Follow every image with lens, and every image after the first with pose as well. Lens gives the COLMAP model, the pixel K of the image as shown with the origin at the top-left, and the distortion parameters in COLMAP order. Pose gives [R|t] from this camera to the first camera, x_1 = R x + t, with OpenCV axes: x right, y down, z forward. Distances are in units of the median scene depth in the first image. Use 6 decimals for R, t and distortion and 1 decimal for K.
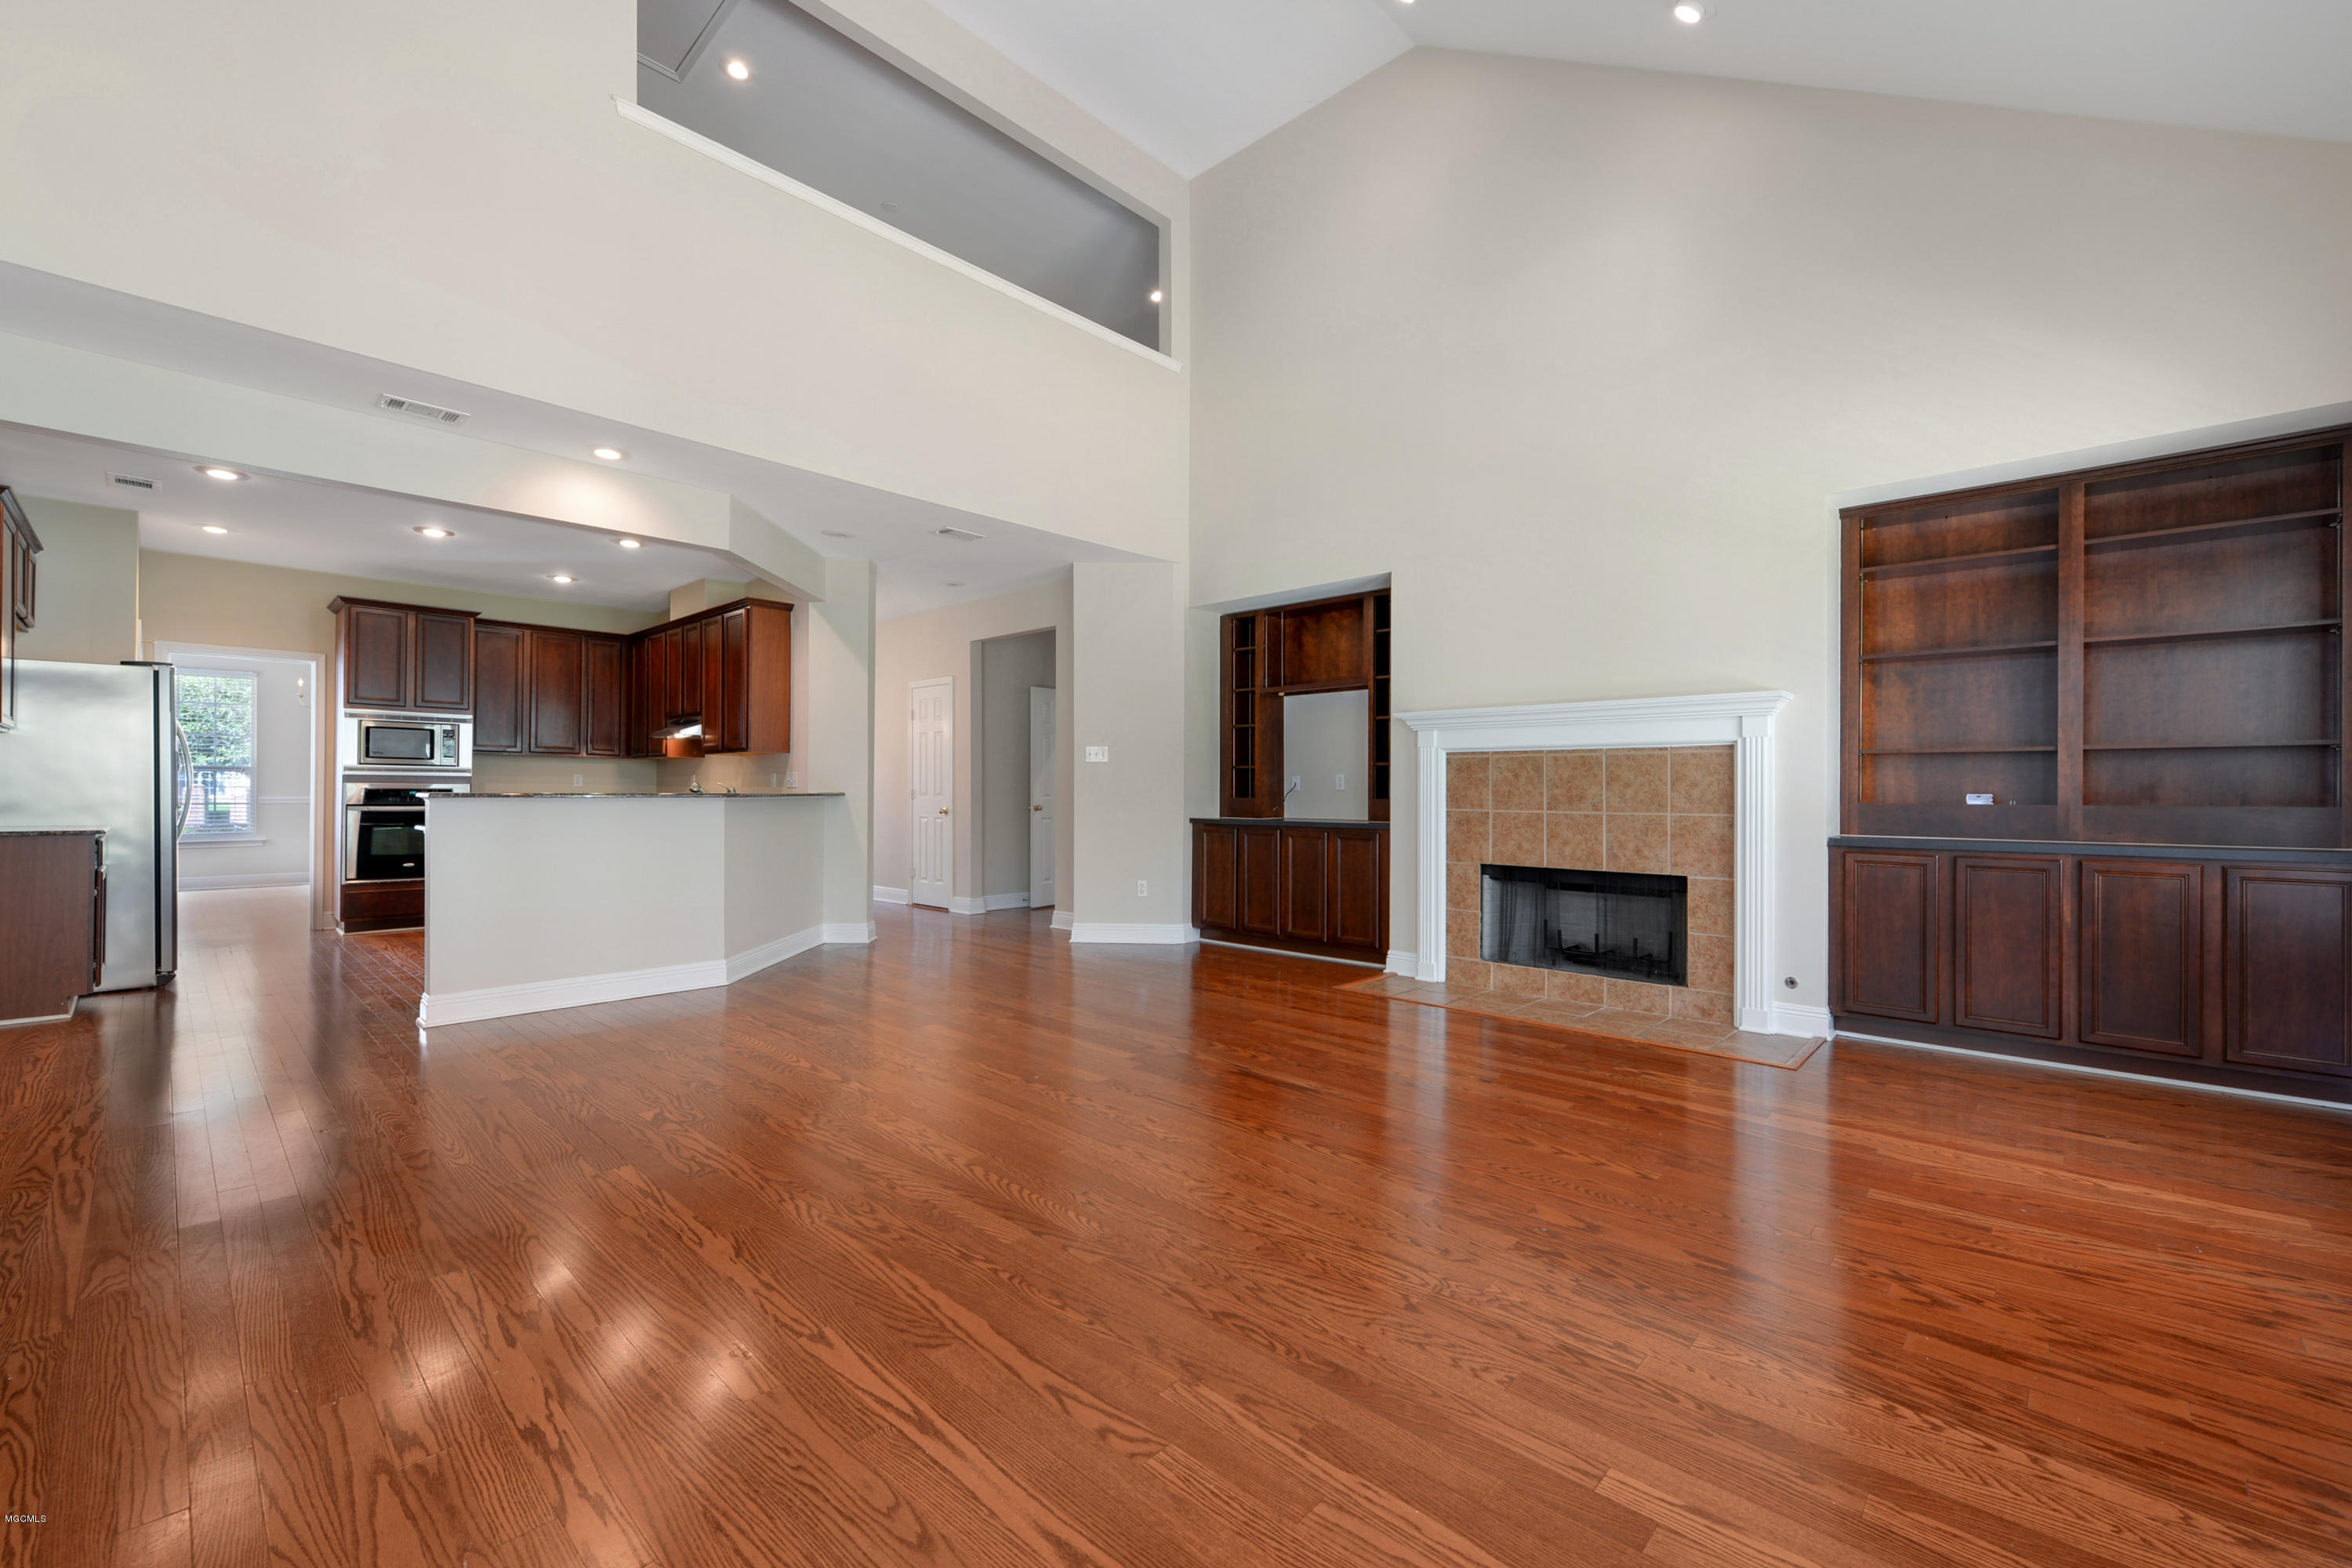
lens RADIAL K [[943.8, 0, 1184.3], [0, 943.8, 782.5], [0, 0, 1]] dist [0.006846, -0.000920]
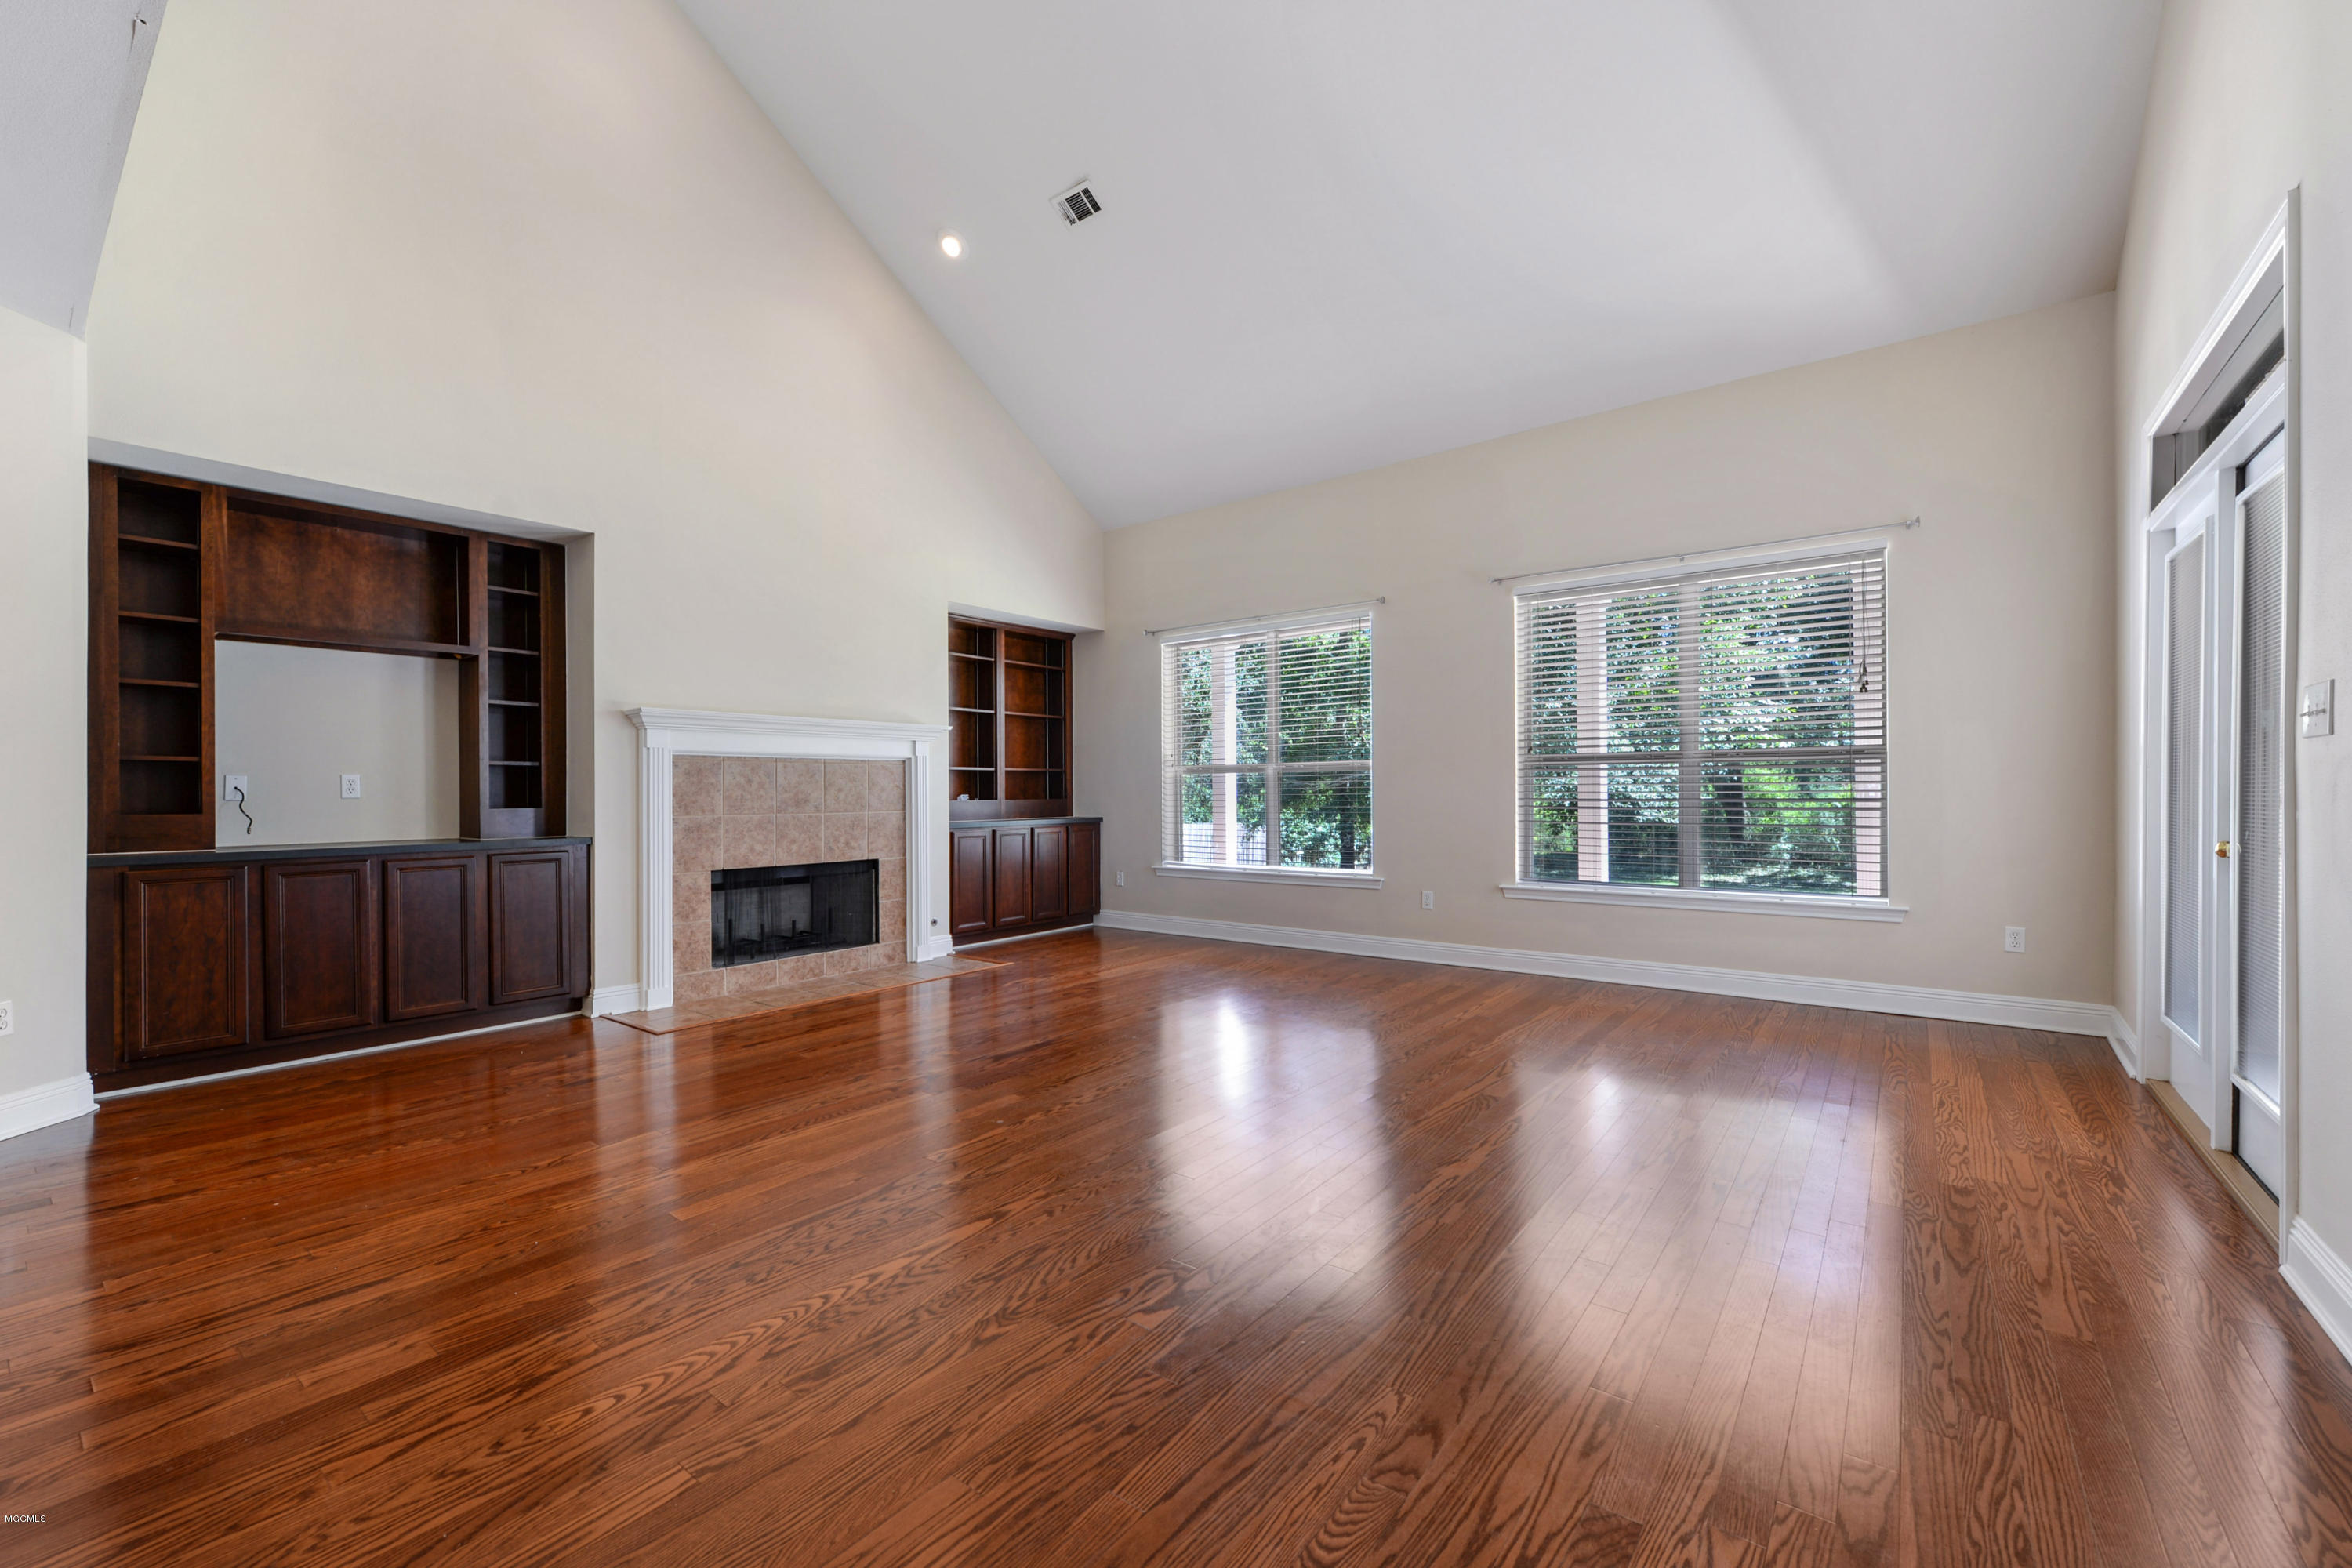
lens RADIAL K [[943.8, 0, 1163.1], [0, 943.8, 804.5], [0, 0, 1]] dist [0.006846, -0.000920]
pose [[-0.078326, -0.017490, 0.996774, -0.688735], [0.000749, 0.999845, 0.017603, 0.000727], [-0.996928, 0.002125, -0.078300, 0.607119]]
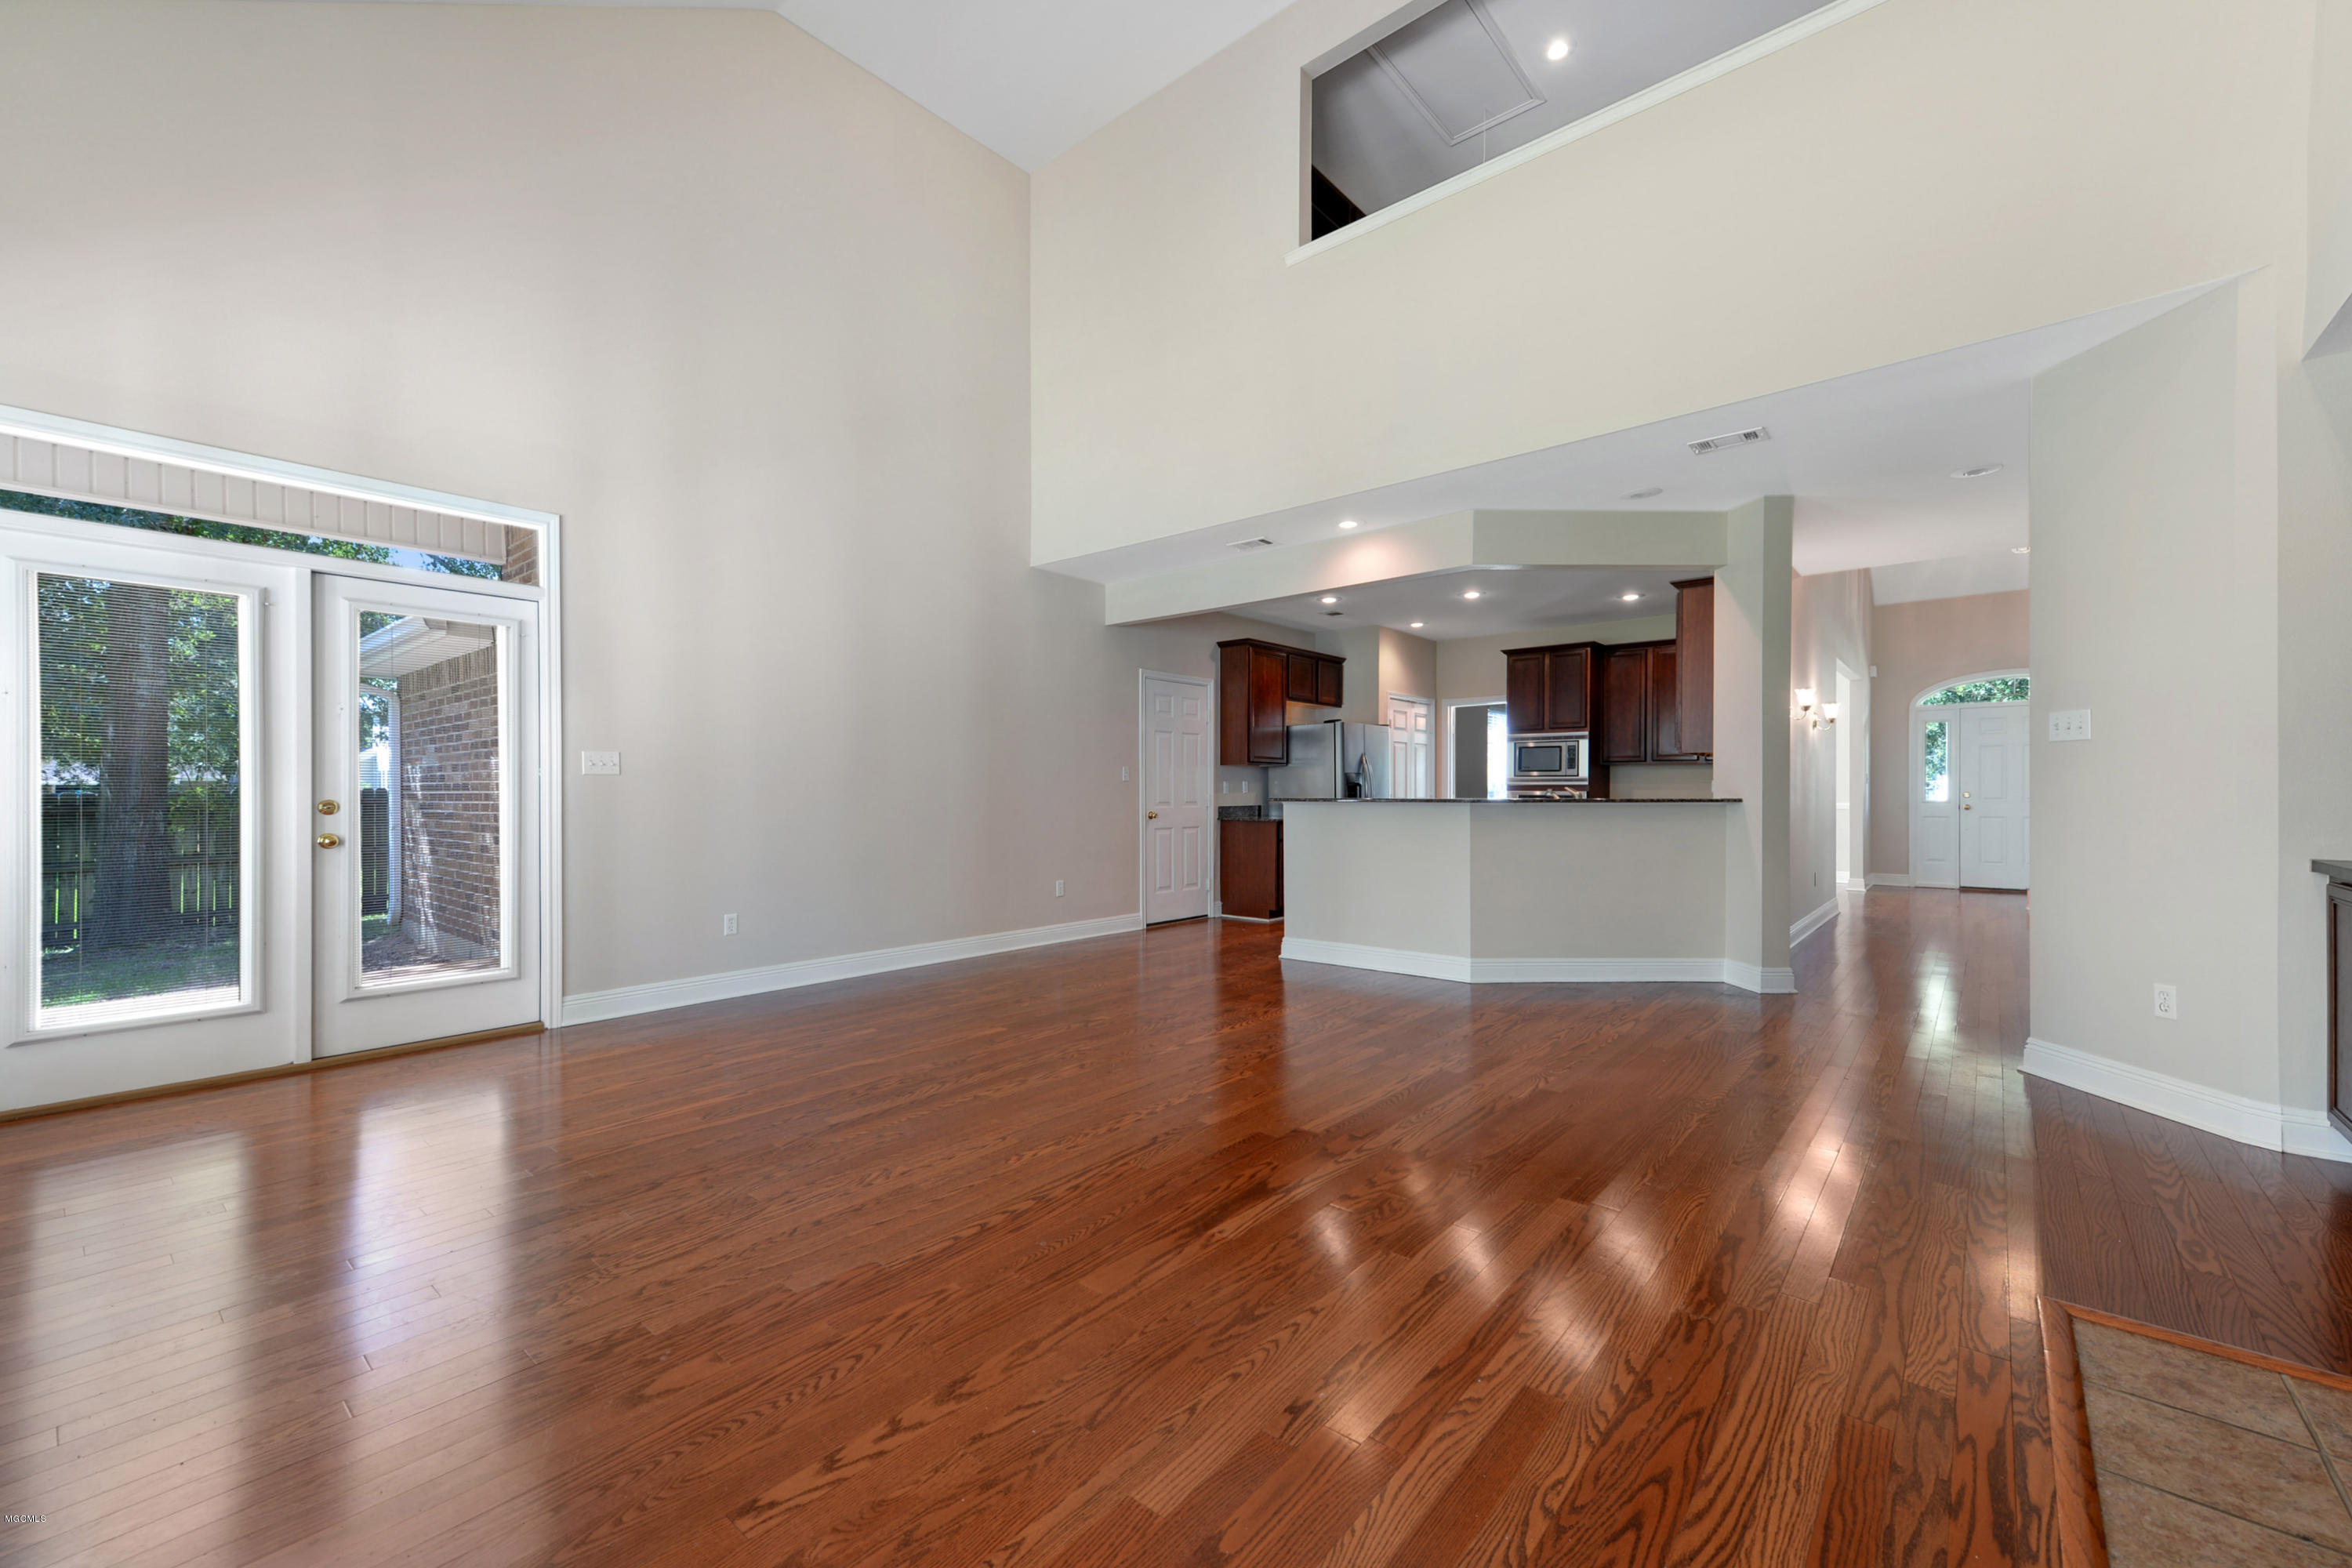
lens RADIAL K [[943.8, 0, 1190.8], [0, 943.8, 801.0], [0, 0, 1]] dist [0.006846, -0.000920]
pose [[0.065284, 0.002373, -0.997864, 0.521808], [0.010187, 0.999943, 0.003045, 0.007476], [0.997815, -0.010364, 0.065256, 0.610827]]
